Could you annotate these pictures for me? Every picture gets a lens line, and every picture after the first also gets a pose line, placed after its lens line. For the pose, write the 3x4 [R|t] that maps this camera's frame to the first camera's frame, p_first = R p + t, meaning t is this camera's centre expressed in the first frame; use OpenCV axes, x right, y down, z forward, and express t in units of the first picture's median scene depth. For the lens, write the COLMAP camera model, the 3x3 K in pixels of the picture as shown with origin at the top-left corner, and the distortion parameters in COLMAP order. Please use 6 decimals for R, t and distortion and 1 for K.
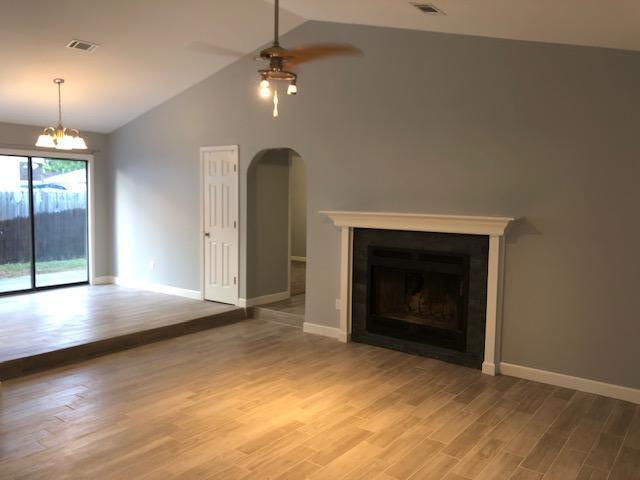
lens RADIAL K [[526.8, 0, 320.0], [0, 526.8, 240.0], [0, 0, 1]] dist [0.027564, -0.032067]
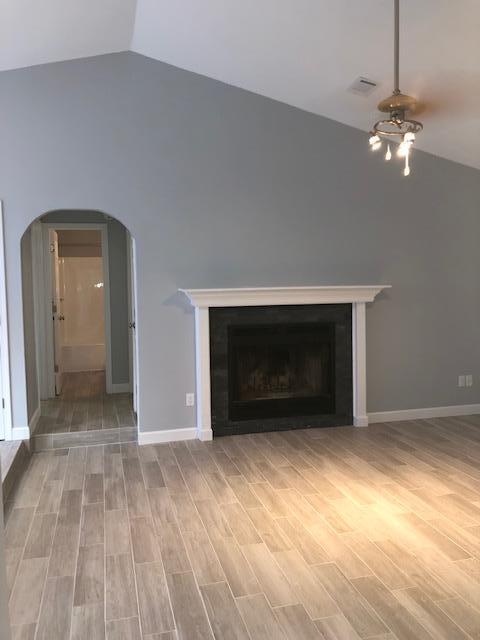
lens RADIAL K [[526.8, 0, 240.4], [0, 526.8, 311.6], [0, 0, 1]] dist [0.027564, -0.032067]
pose [[0.620211, -0.075693, 0.780775, -0.681551], [0.089978, 0.995629, 0.025048, -0.038823], [-0.779258, 0.054717, 0.624311, 0.478723]]
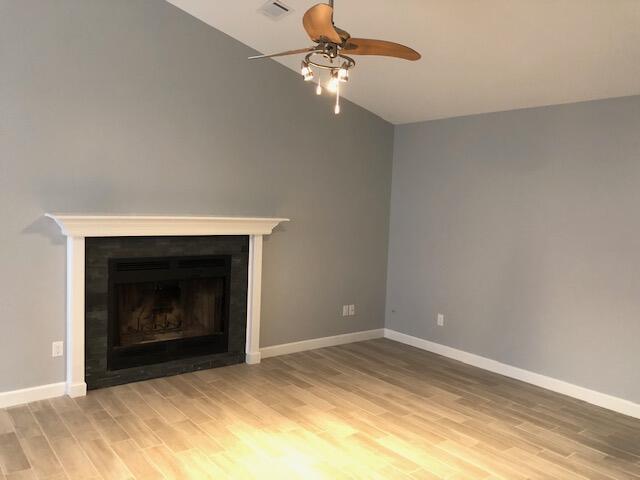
lens RADIAL K [[526.8, 0, 320.0], [0, 526.8, 240.0], [0, 0, 1]] dist [0.027564, -0.032067]
pose [[0.258157, -0.082884, 0.962541, -0.646849], [0.043961, 0.996289, 0.074000, -0.069065], [-0.965102, 0.023211, 0.260842, 0.574015]]
